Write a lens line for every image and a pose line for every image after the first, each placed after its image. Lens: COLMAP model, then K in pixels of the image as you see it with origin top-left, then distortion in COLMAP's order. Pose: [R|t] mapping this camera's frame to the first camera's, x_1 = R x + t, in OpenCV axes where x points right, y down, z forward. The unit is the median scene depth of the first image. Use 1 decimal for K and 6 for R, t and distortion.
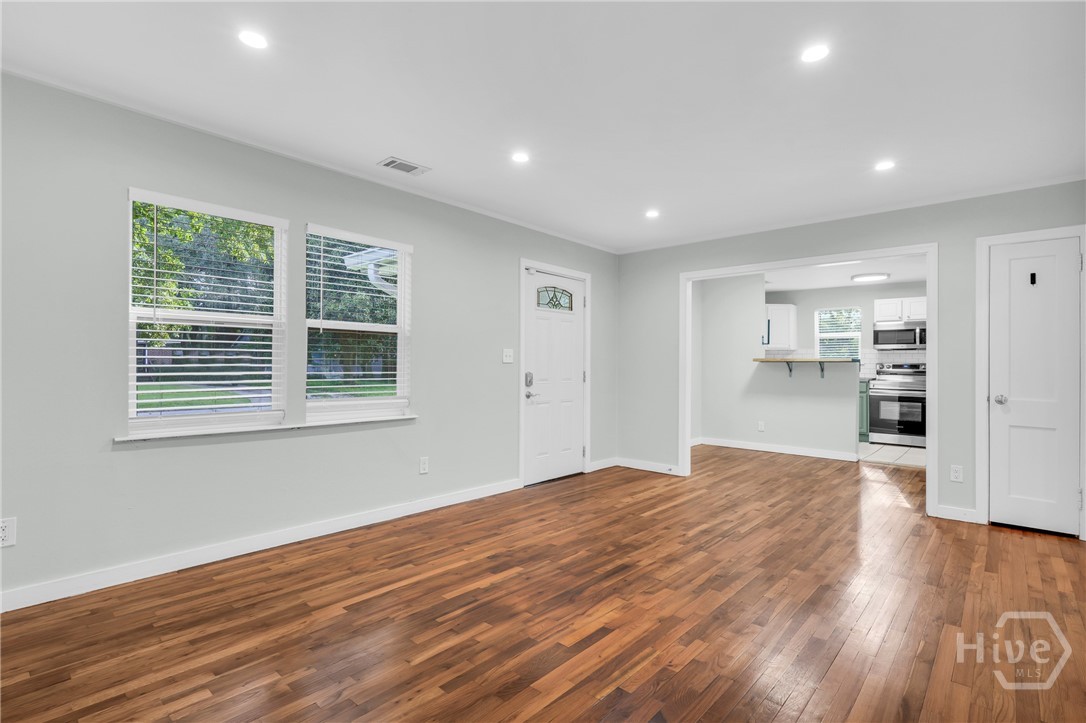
lens RADIAL K [[522.9, 0, 541.0], [0, 522.9, 360.4], [0, 0, 1]] dist [-0.009709, 0.005799]
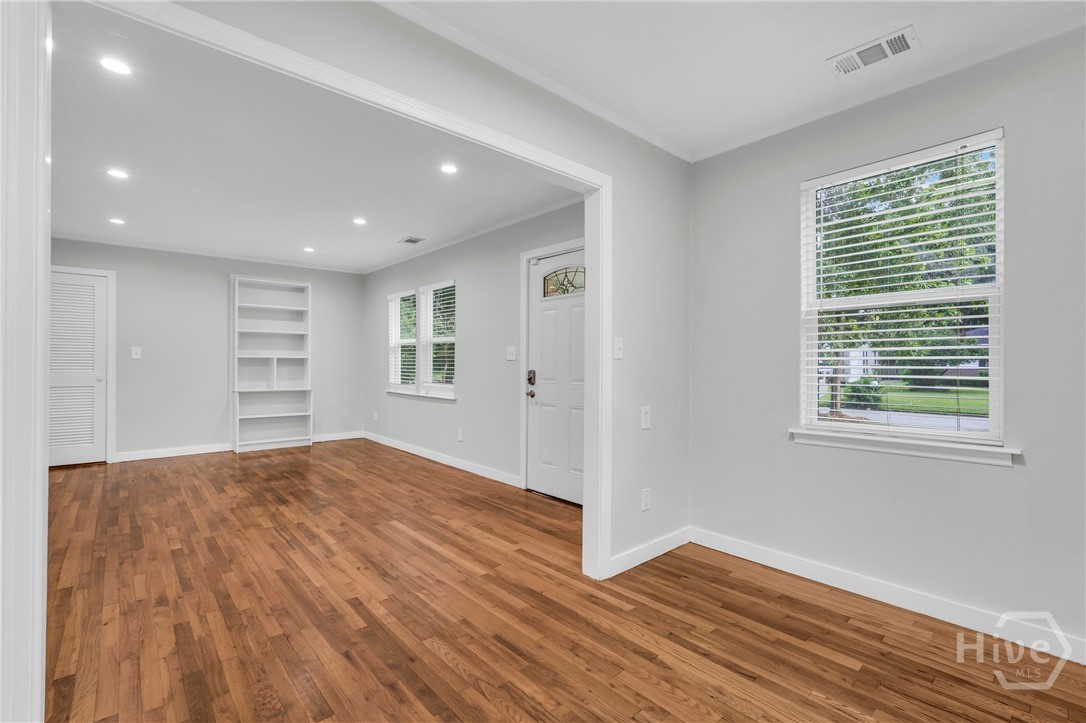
lens RADIAL K [[484.3, 0, 544.4], [0, 484.3, 363.7], [0, 0, 1]] dist [-0.013298, 0.007750]
pose [[-0.114668, -0.008729, -0.993366, 1.128097], [0.002975, 0.999954, -0.009130, 0.026346], [0.993399, -0.004002, -0.114637, 1.509343]]
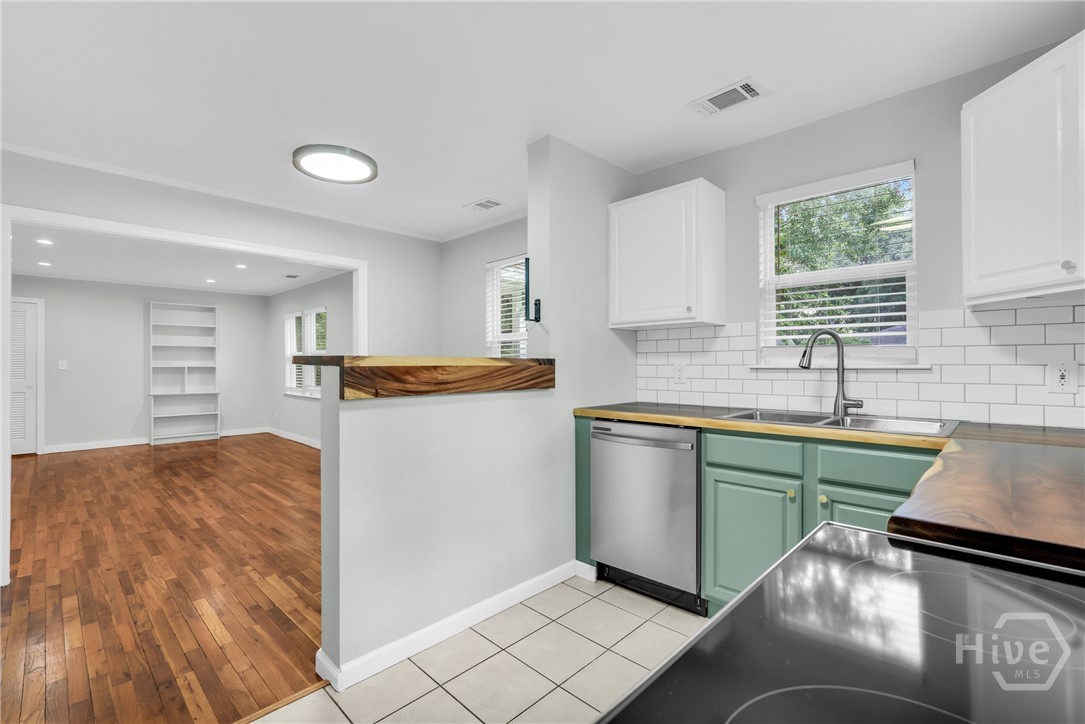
lens RADIAL K [[483.8, 0, 543.7], [0, 483.8, 363.1], [0, 0, 1]] dist [-0.013298, 0.007750]
pose [[-0.039233, -0.010597, -0.999174, 1.553253], [0.011361, 0.999874, -0.011050, 0.010273], [0.999166, -0.011785, -0.039108, 1.987915]]
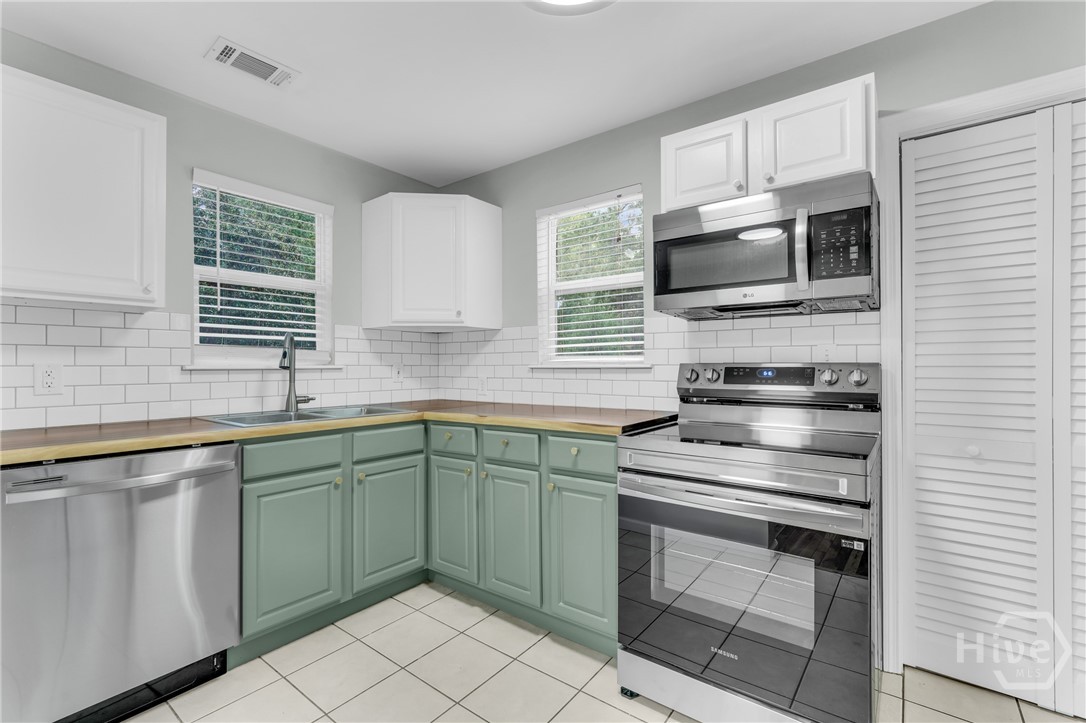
lens RADIAL K [[484.3, 0, 543.6], [0, 484.3, 361.7], [0, 0, 1]] dist [-0.013298, 0.007750]
pose [[0.997403, -0.009943, 0.071338, 1.222557], [0.009967, 0.999950, 0.000012, 0.008480], [-0.071334, 0.000699, 0.997452, 1.636577]]
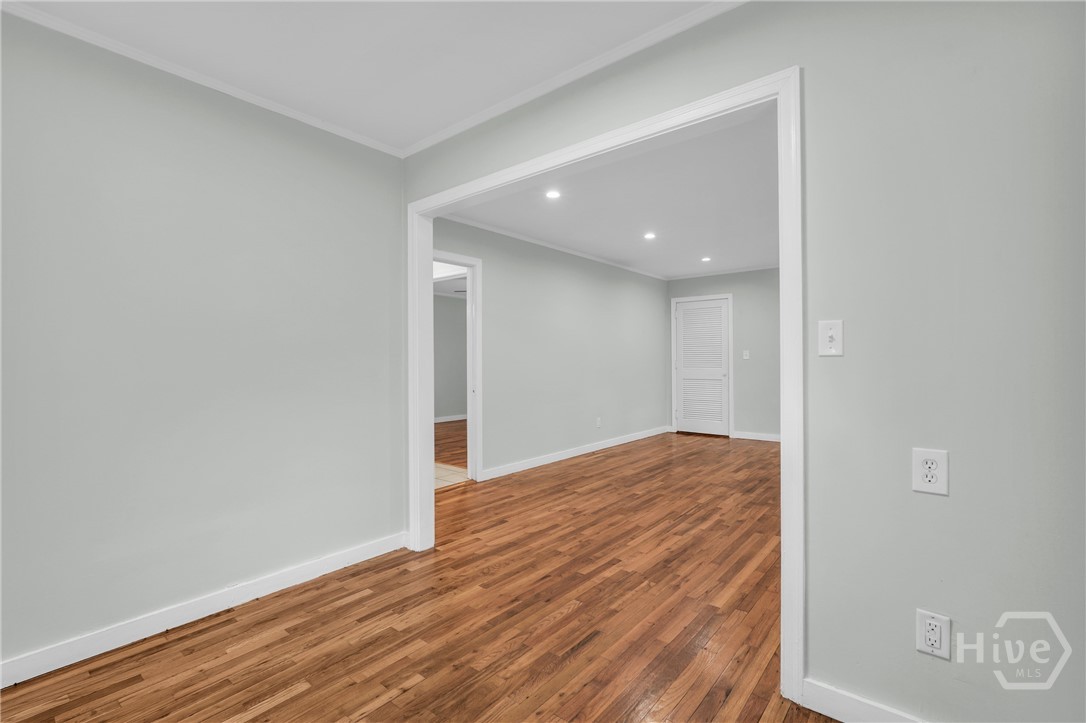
lens RADIAL K [[484.3, 0, 542.4], [0, 484.3, 362.0], [0, 0, 1]] dist [-0.013298, 0.007750]
pose [[-0.999053, -0.002750, -0.043433, 0.675337], [-0.002374, 0.999959, -0.008694, 0.022621], [0.043455, -0.008583, -0.999019, 1.950688]]
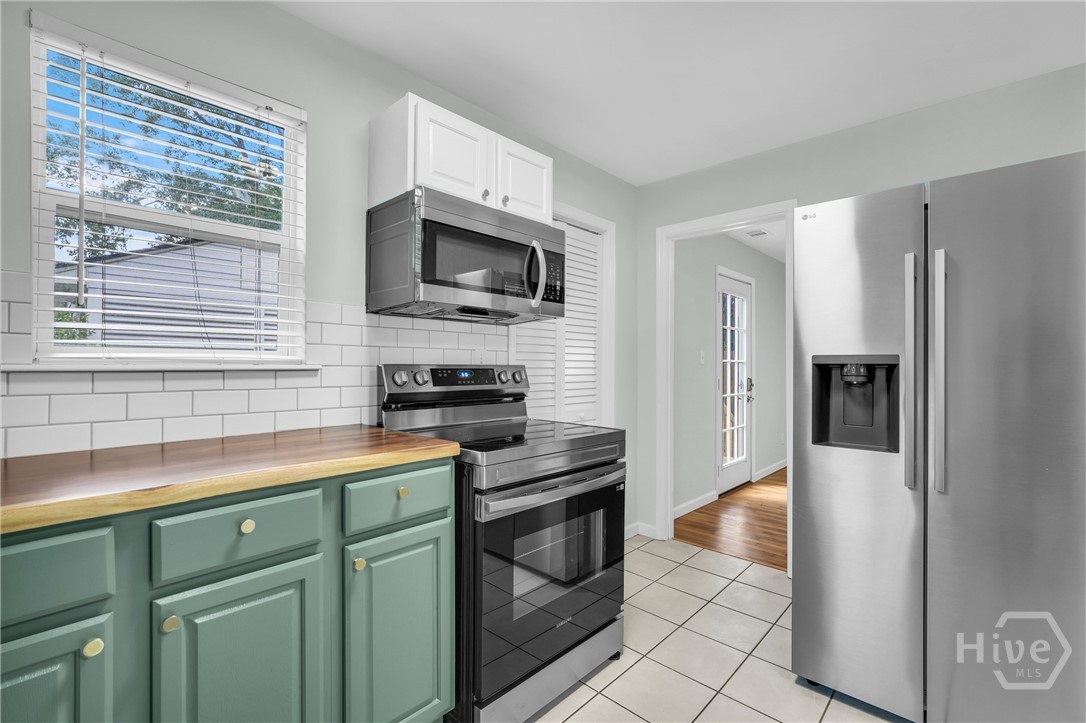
lens RADIAL K [[484.3, 0, 543.5], [0, 484.3, 363.9], [0, 0, 1]] dist [-0.013298, 0.007750]
pose [[0.026543, -0.003391, 0.999642, 0.935463], [-0.010904, 0.999934, 0.003682, 0.008135], [-0.999588, -0.010998, 0.026504, 2.047981]]
